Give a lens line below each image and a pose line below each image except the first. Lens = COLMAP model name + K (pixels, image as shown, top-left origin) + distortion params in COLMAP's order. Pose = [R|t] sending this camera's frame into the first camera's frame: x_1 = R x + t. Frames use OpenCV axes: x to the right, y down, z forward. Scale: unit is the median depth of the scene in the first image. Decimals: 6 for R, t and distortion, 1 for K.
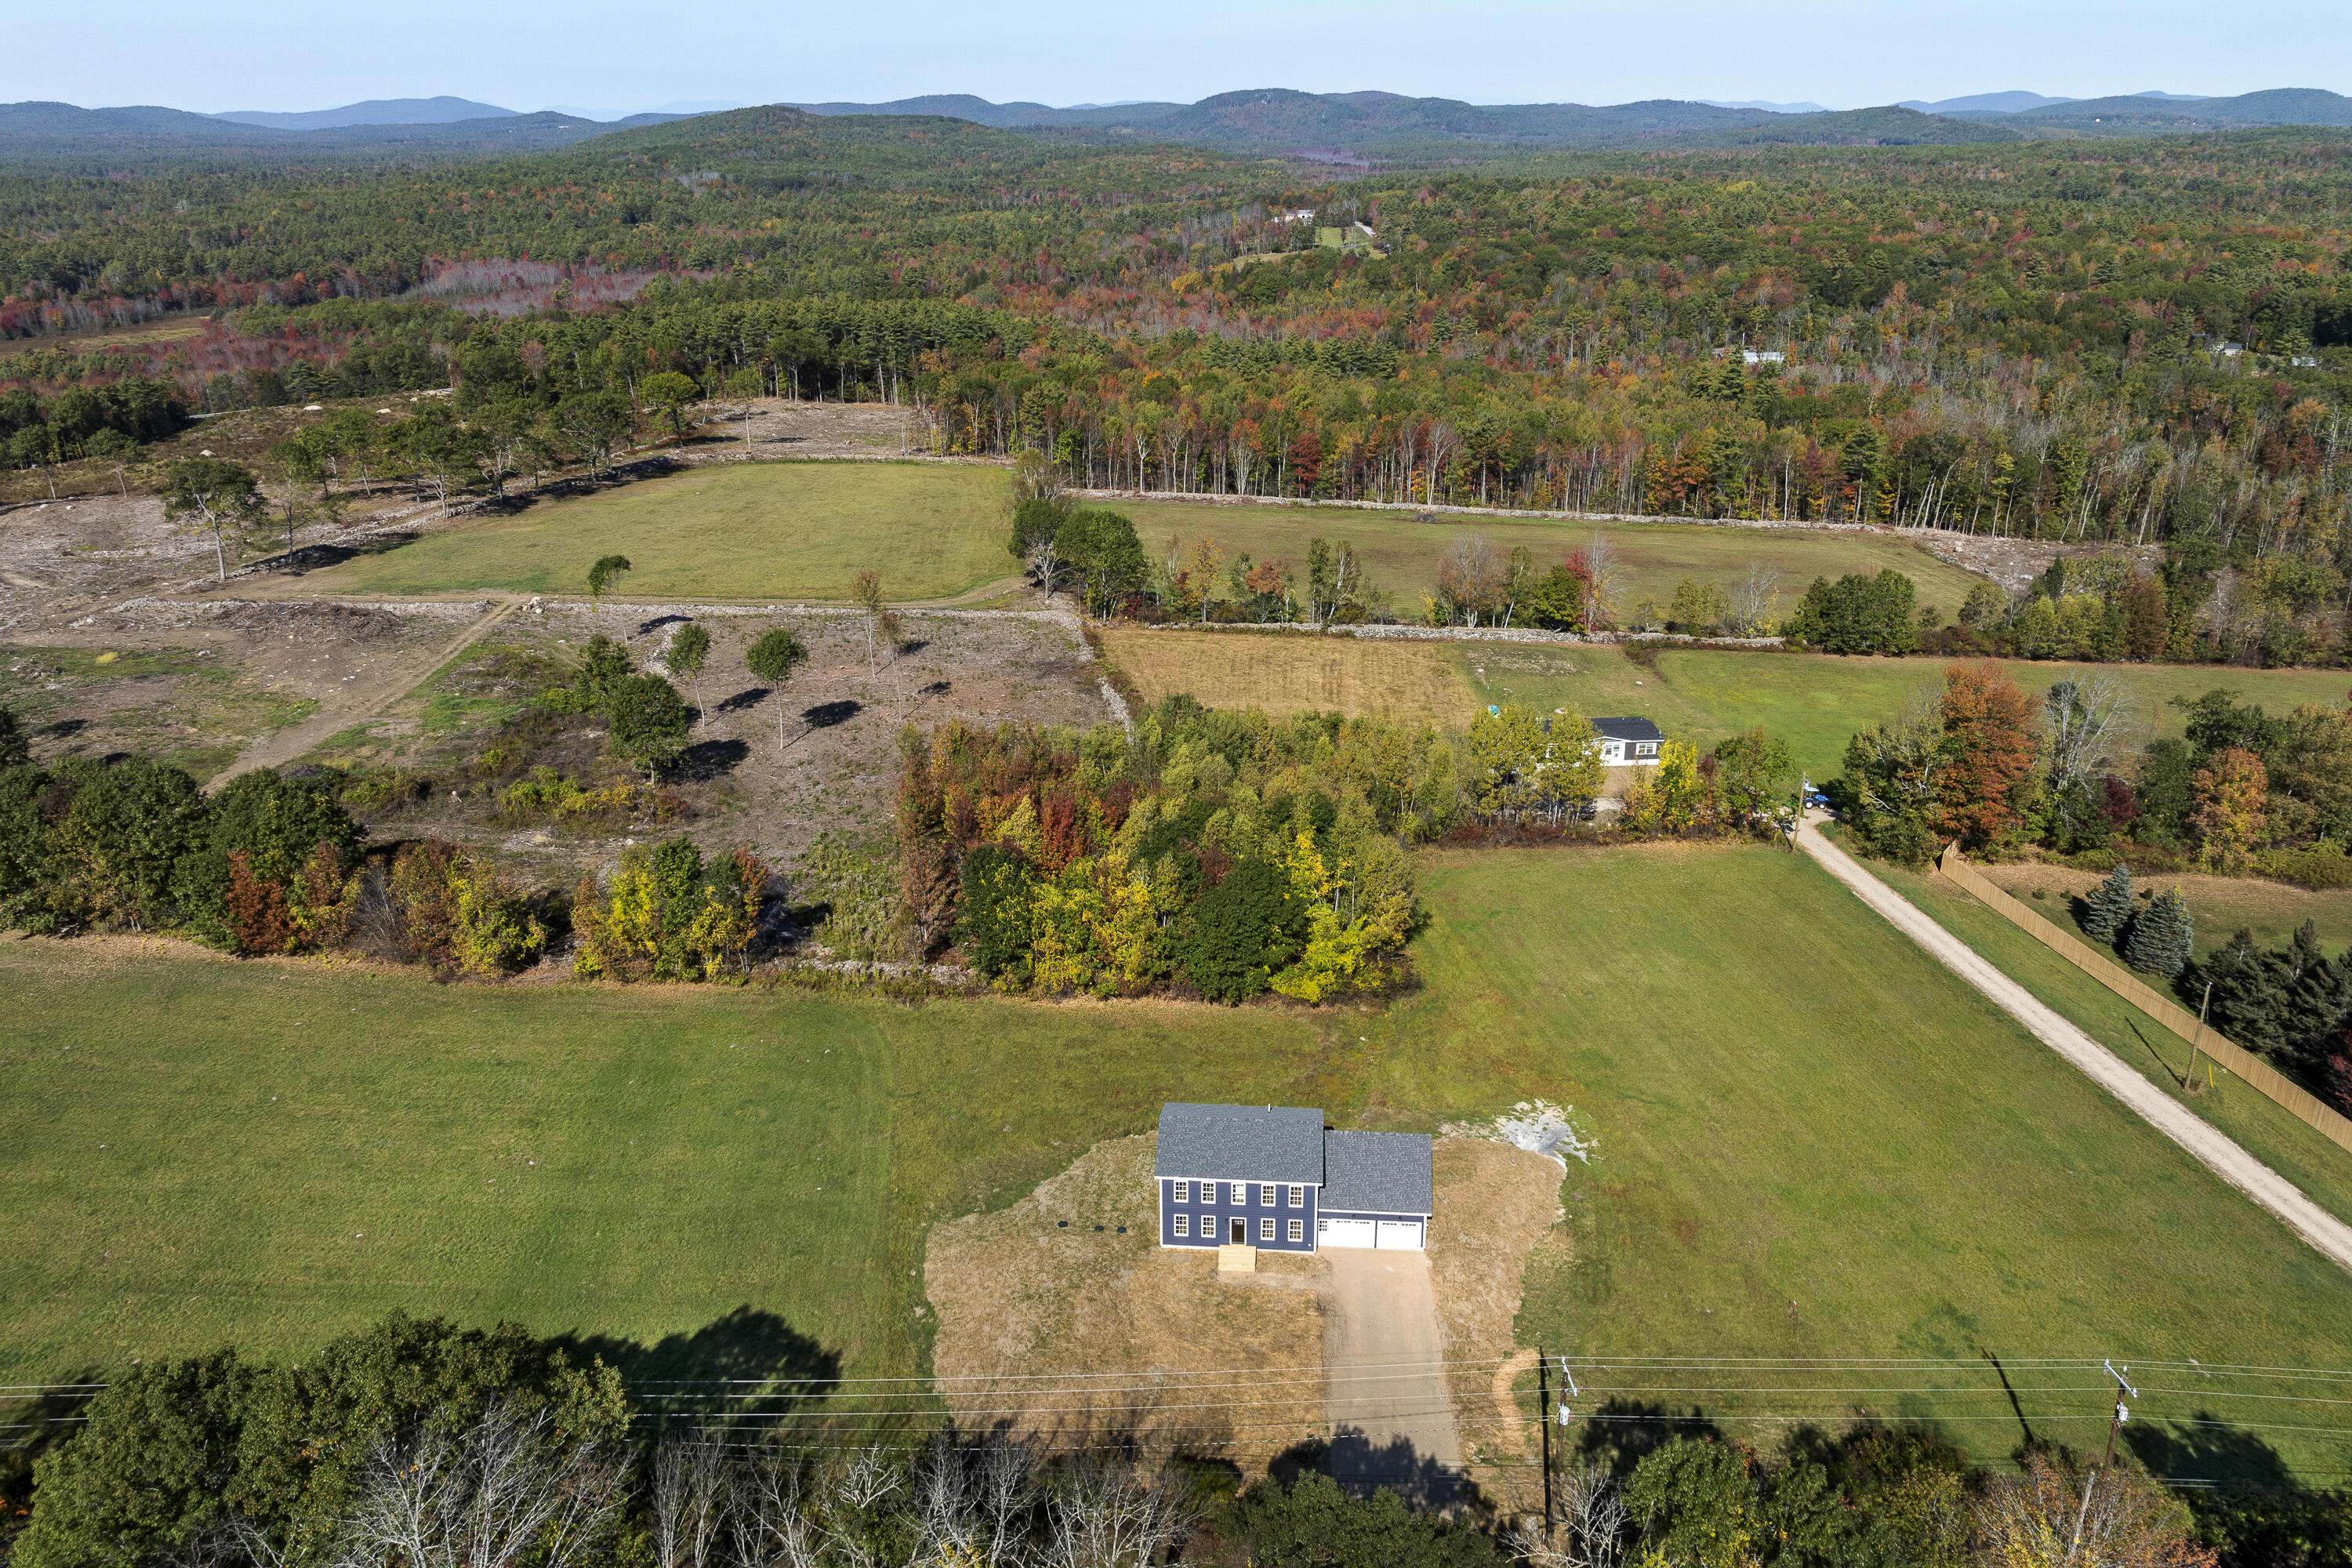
lens RADIAL K [[1587.6, 0, 1174.0], [0, 1587.6, 831.2], [0, 0, 1]] dist [0.000258, 0.005529]
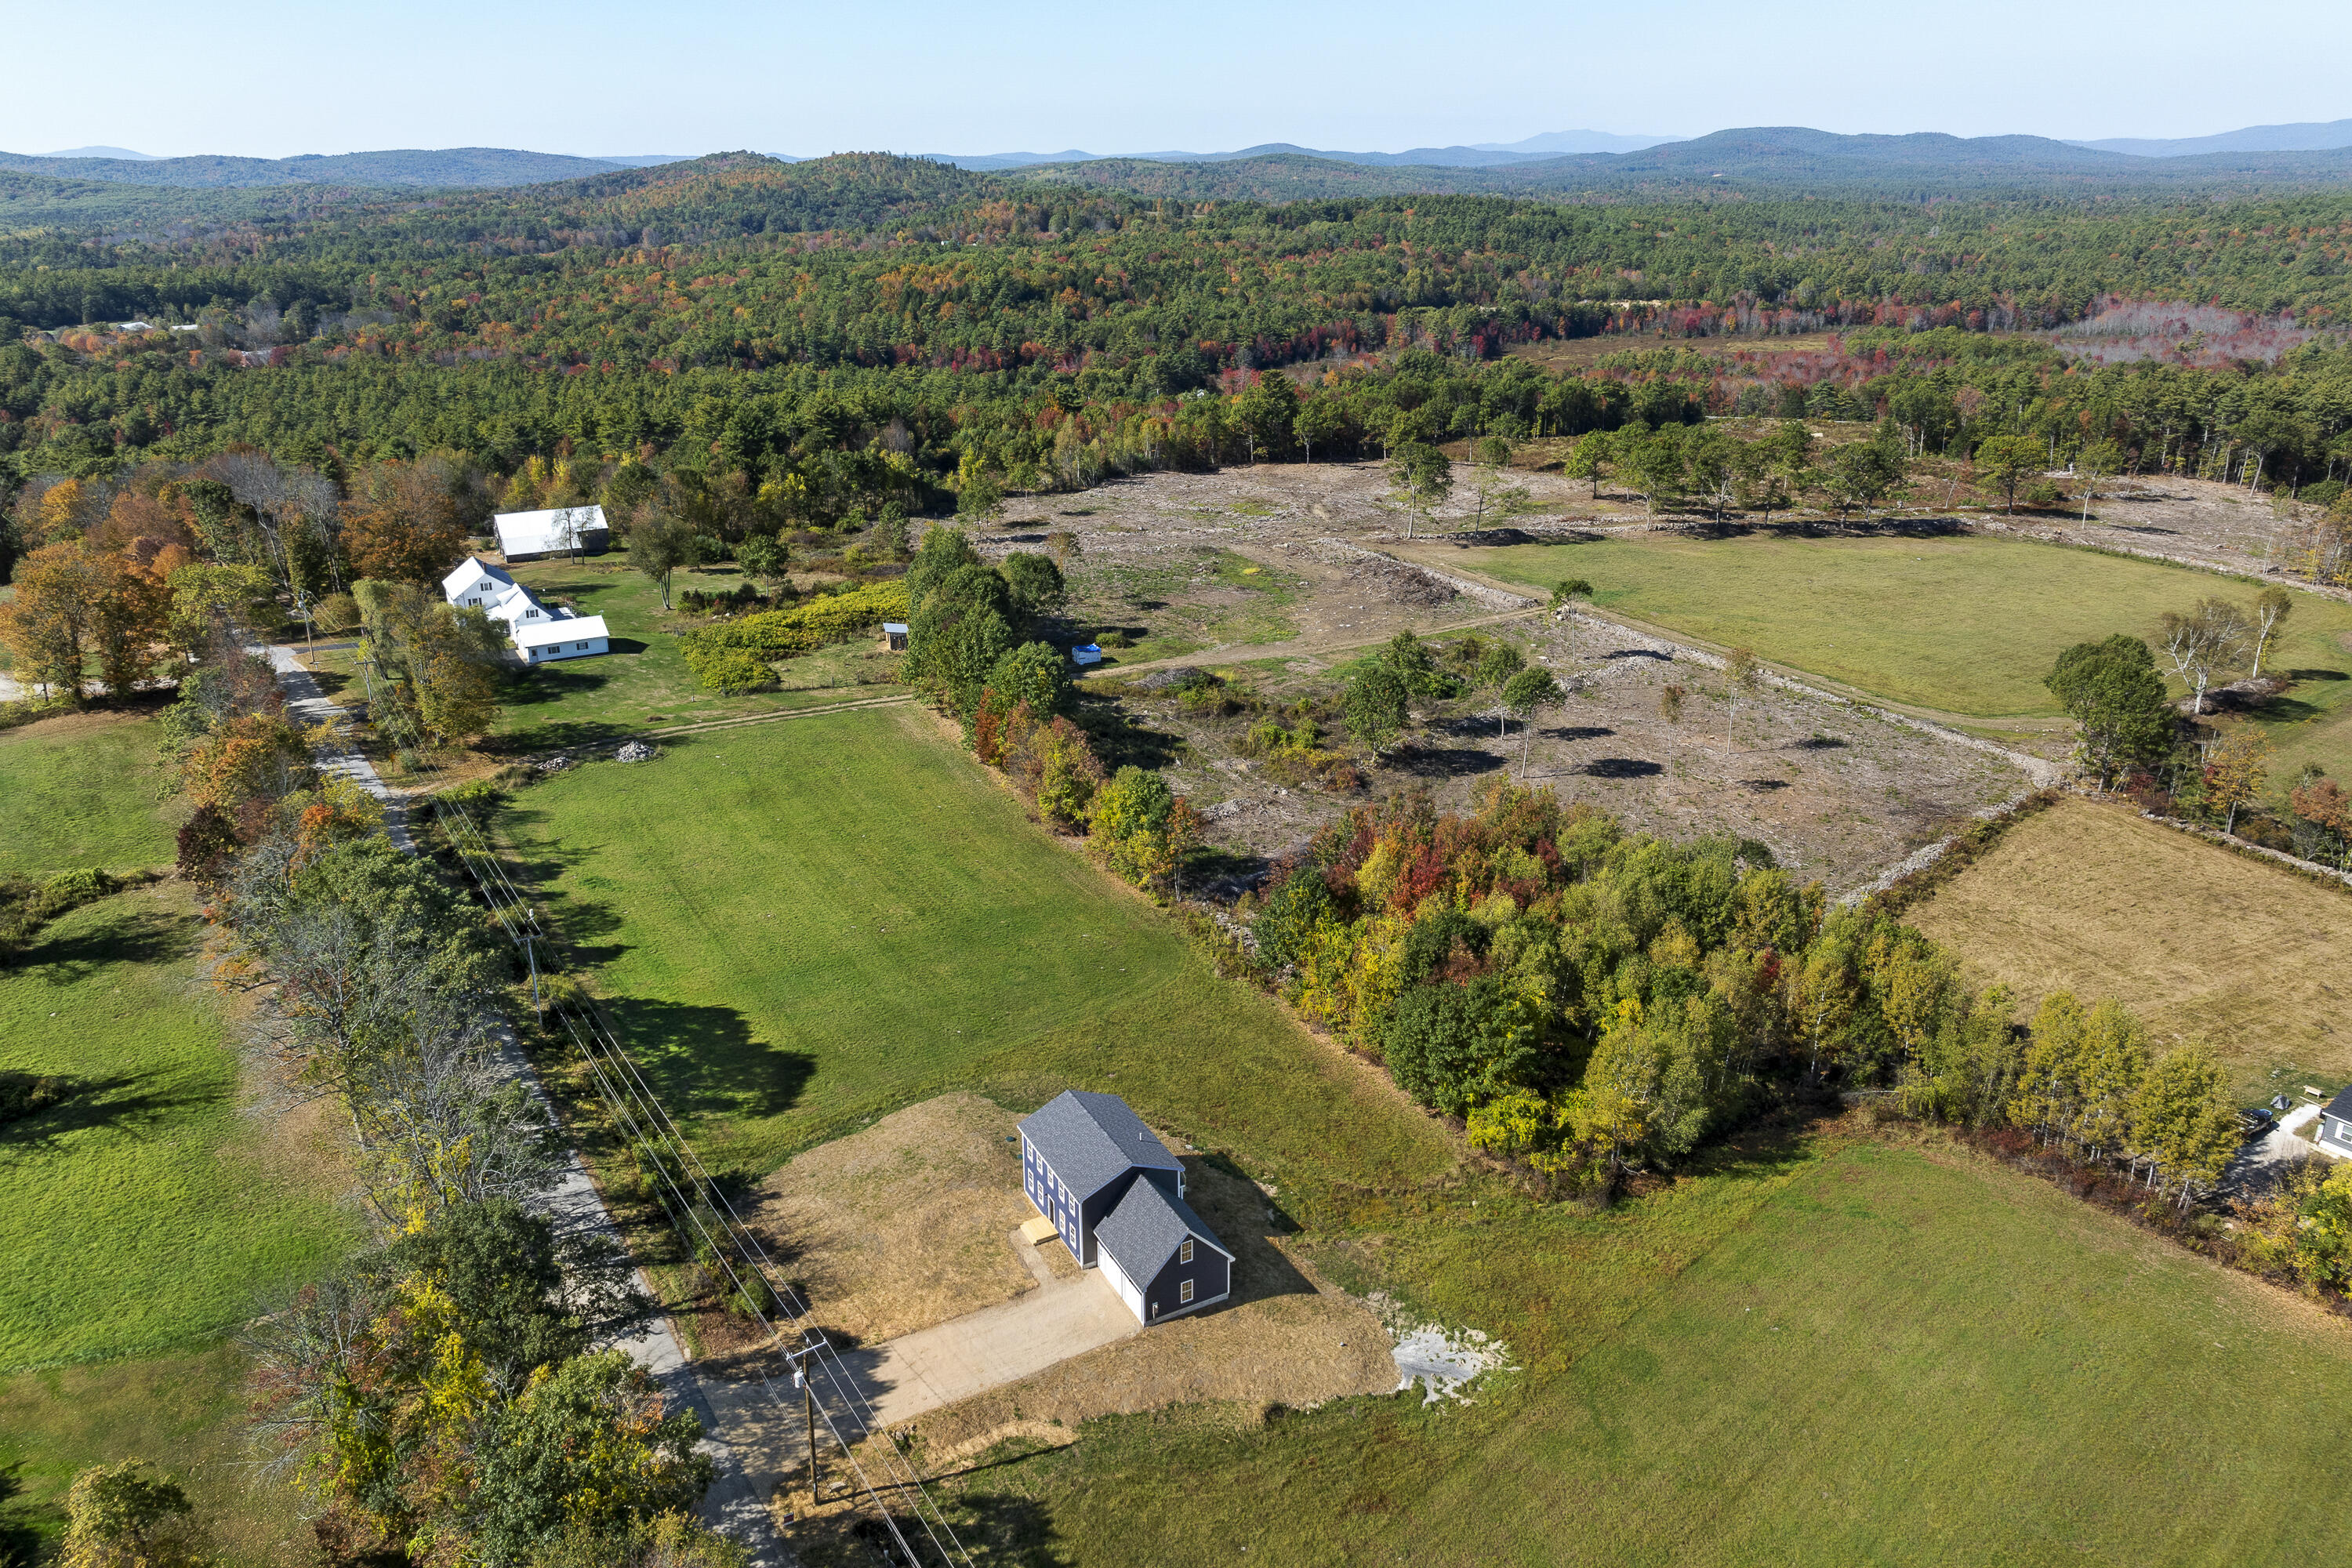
lens RADIAL K [[1614.2, 0, 1169.5], [0, 1614.2, 793.2], [0, 0, 1]] dist [-0.009702, 0.010891]
pose [[0.537313, 0.314436, -0.782575, 0.608353], [-0.344144, 0.928878, 0.136933, -0.140456], [0.769974, 0.195743, 0.607310, 0.222251]]
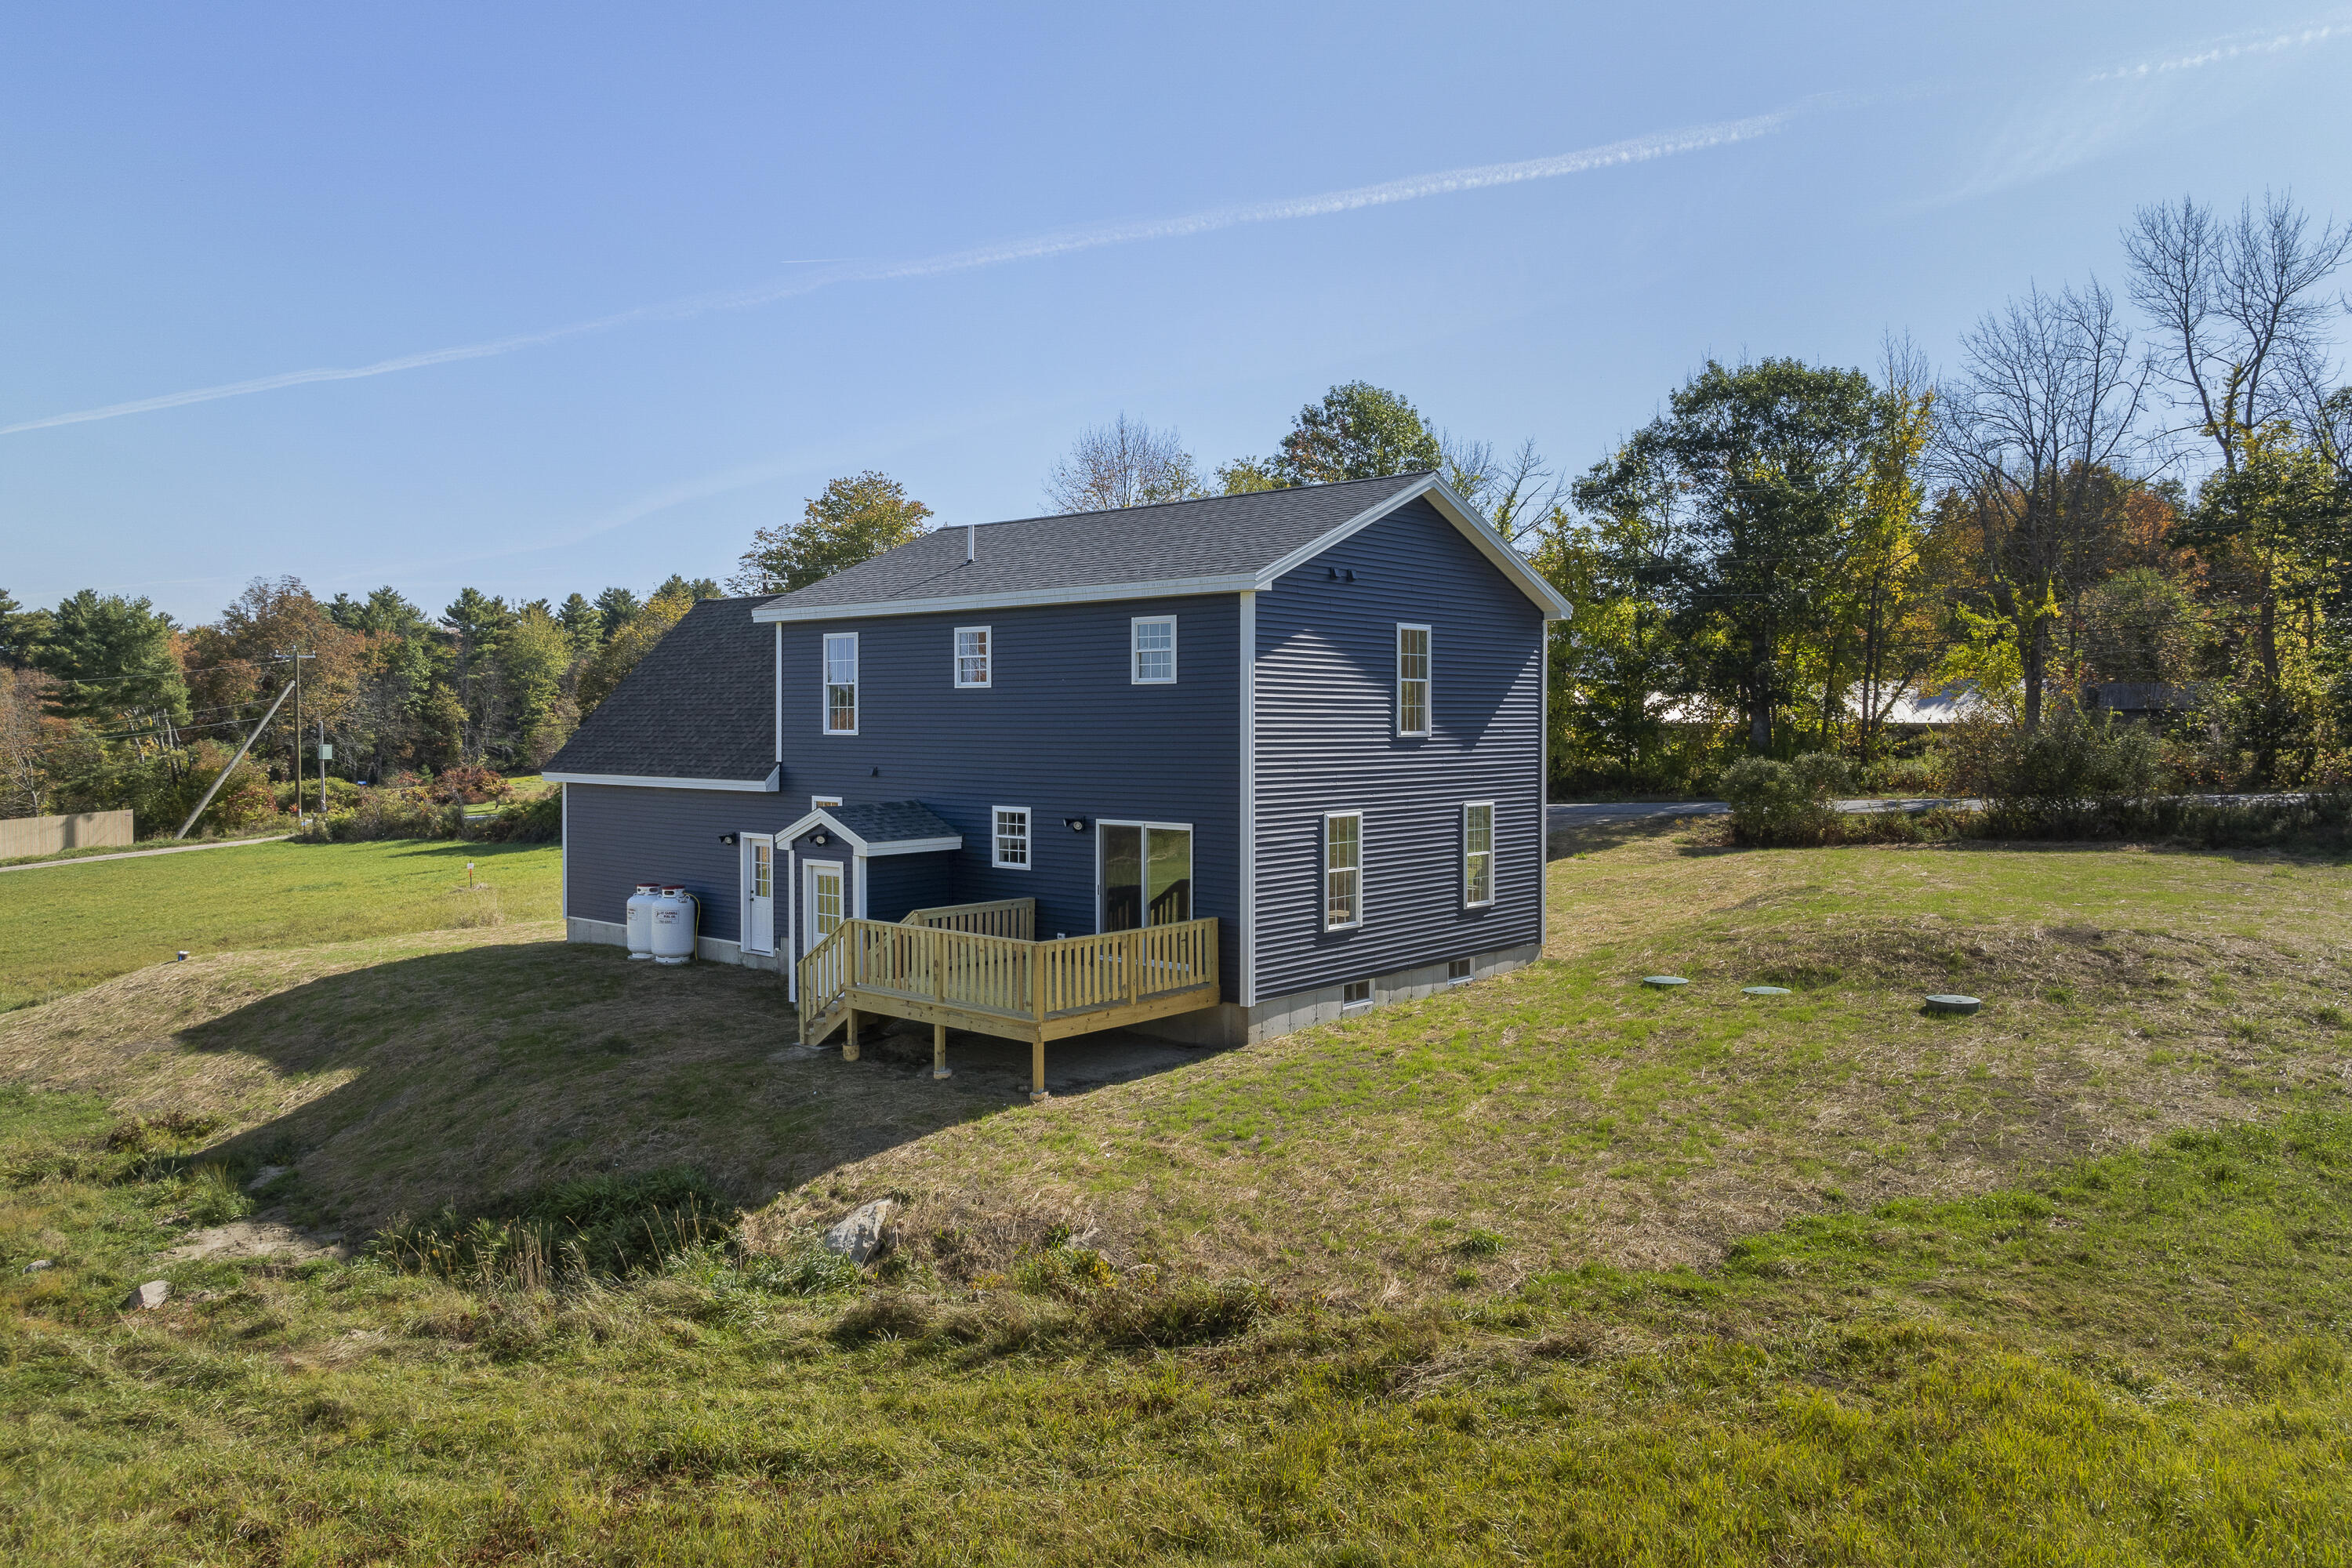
lens RADIAL K [[1614.5, 0, 1168.3], [0, 1614.5, 727.3], [0, 0, 1]] dist [-0.004835, -0.001161]
pose [[-0.802706, 0.003750, 0.596363, -0.079765], [0.248750, 0.910946, 0.329091, 0.091383], [-0.542020, 0.412509, -0.732154, 0.843670]]
